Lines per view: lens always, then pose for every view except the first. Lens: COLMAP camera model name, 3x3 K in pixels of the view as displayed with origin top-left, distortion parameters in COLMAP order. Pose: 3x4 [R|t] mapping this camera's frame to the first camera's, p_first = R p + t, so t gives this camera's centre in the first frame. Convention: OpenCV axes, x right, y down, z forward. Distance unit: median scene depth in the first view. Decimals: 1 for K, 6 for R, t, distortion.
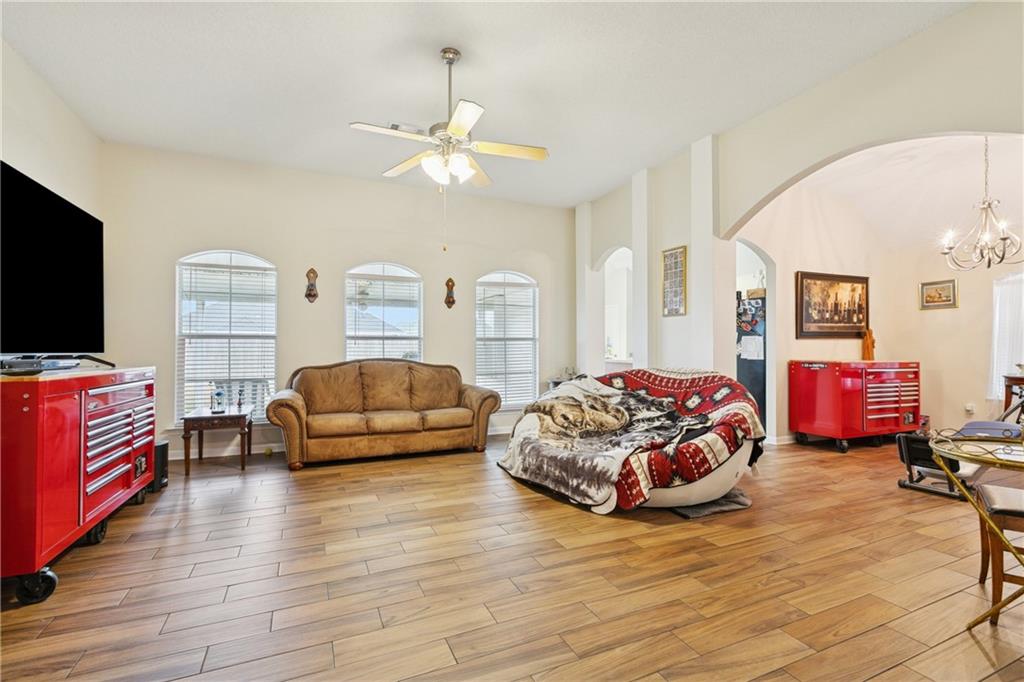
lens RADIAL K [[456.8, 0, 502.2], [0, 456.8, 344.3], [0, 0, 1]] dist [0.000346, 0.000248]
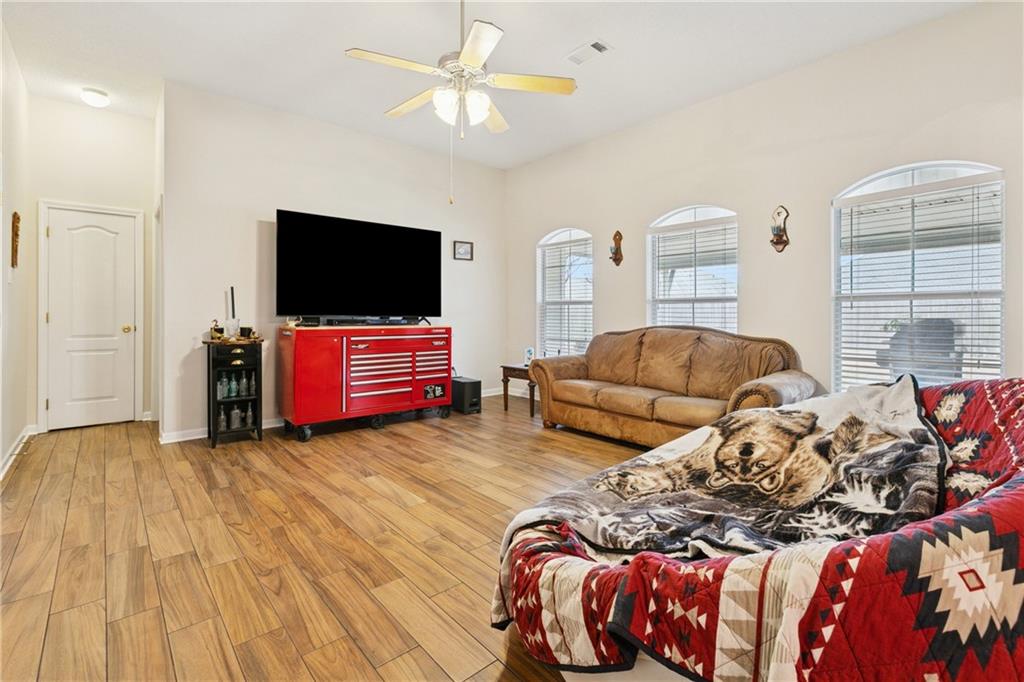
lens RADIAL K [[456.8, 0, 509.2], [0, 456.8, 314.7], [0, 0, 1]] dist [0.000346, 0.000248]
pose [[0.303680, 0.003282, -0.952768, 0.497518], [0.007893, 0.999951, 0.005960, 0.004854], [0.952741, -0.009330, 0.303639, 0.551187]]
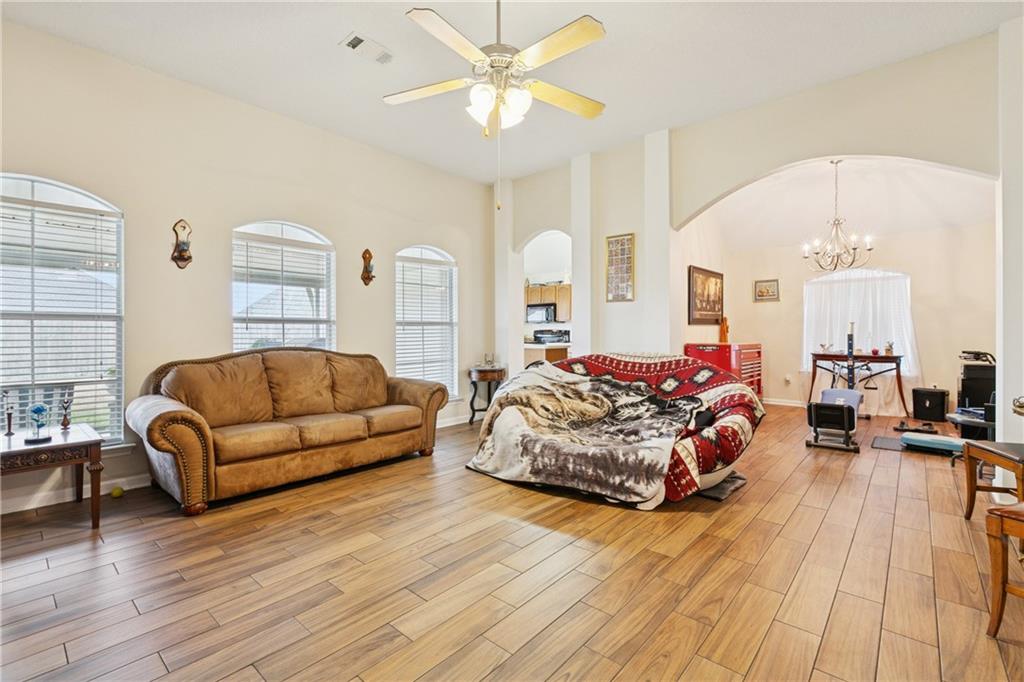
lens RADIAL K [[456.8, 0, 506.2], [0, 456.8, 334.2], [0, 0, 1]] dist [0.000346, 0.000248]
pose [[0.910174, -0.003286, 0.414213, -0.291018], [-0.000550, 0.999958, 0.009142, 0.001930], [-0.414225, -0.008549, 0.910134, 0.181751]]
